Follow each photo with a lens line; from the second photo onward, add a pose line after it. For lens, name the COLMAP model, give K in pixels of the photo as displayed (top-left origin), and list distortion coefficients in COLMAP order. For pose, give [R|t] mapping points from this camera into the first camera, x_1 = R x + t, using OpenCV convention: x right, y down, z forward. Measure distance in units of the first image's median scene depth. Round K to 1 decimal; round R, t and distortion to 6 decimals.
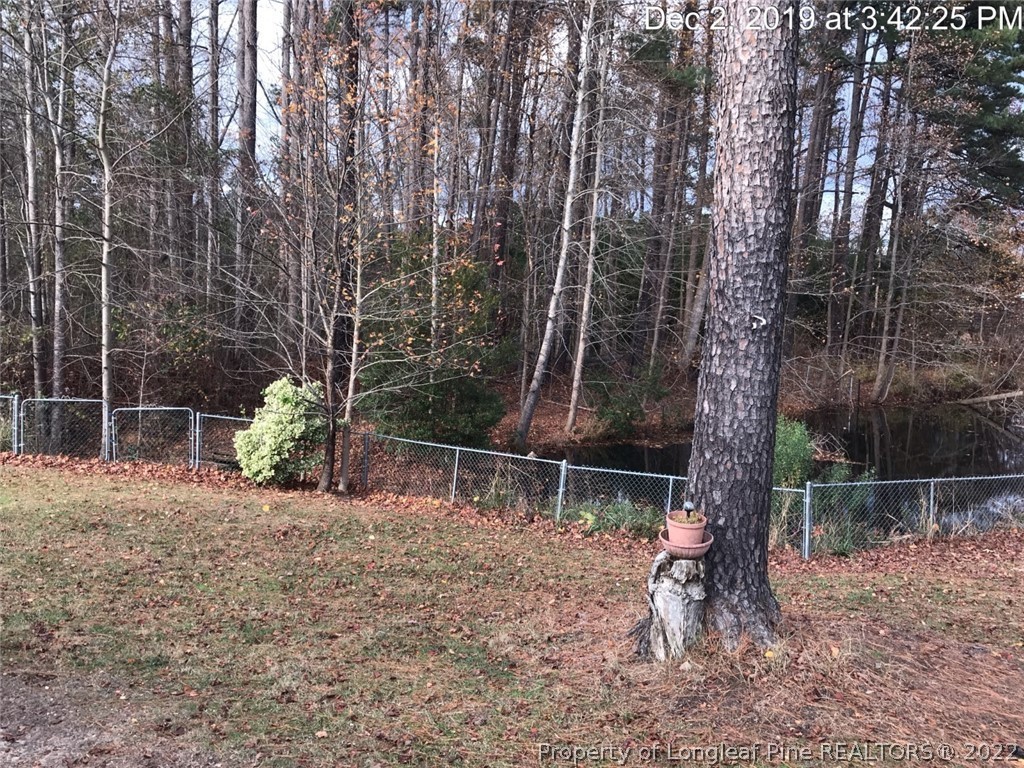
lens RADIAL K [[895.1, 0, 512.5], [0, 895.1, 357.3], [0, 0, 1]] dist [0.098059, -0.093946]
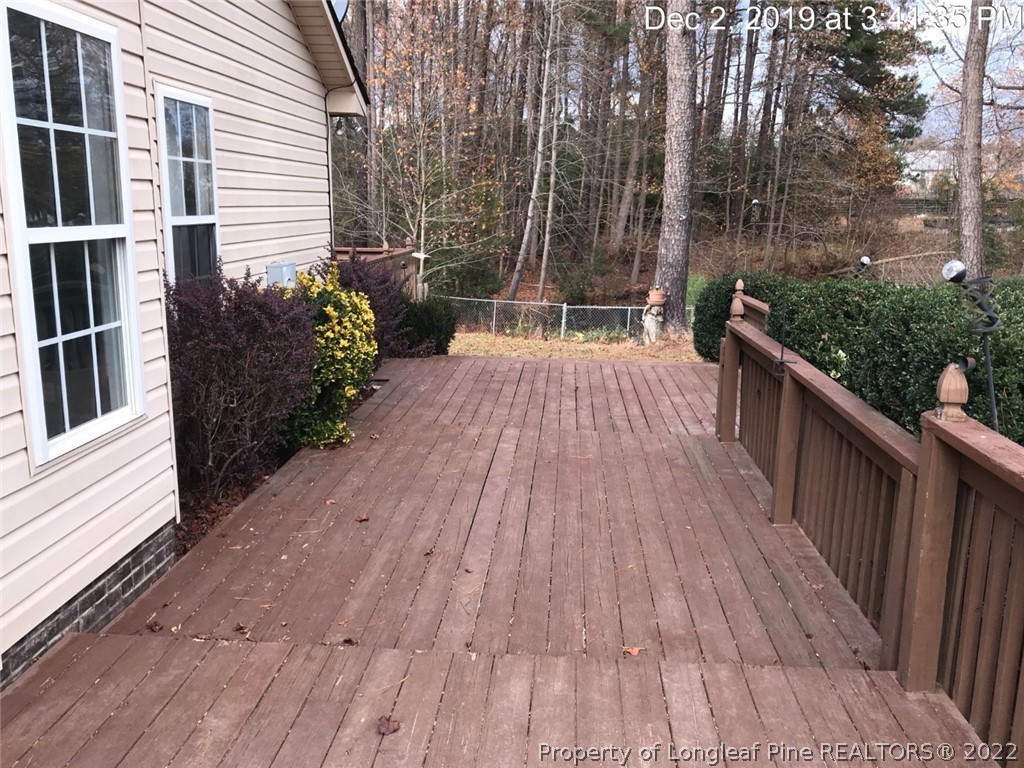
lens RADIAL K [[895.1, 0, 512.5], [0, 895.1, 357.3], [0, 0, 1]] dist [0.098059, -0.093946]
pose [[0.995069, -0.041532, 0.090076, -0.118287], [0.031054, 0.992909, 0.114749, 0.012276], [-0.094203, -0.111386, 0.989302, -0.399675]]
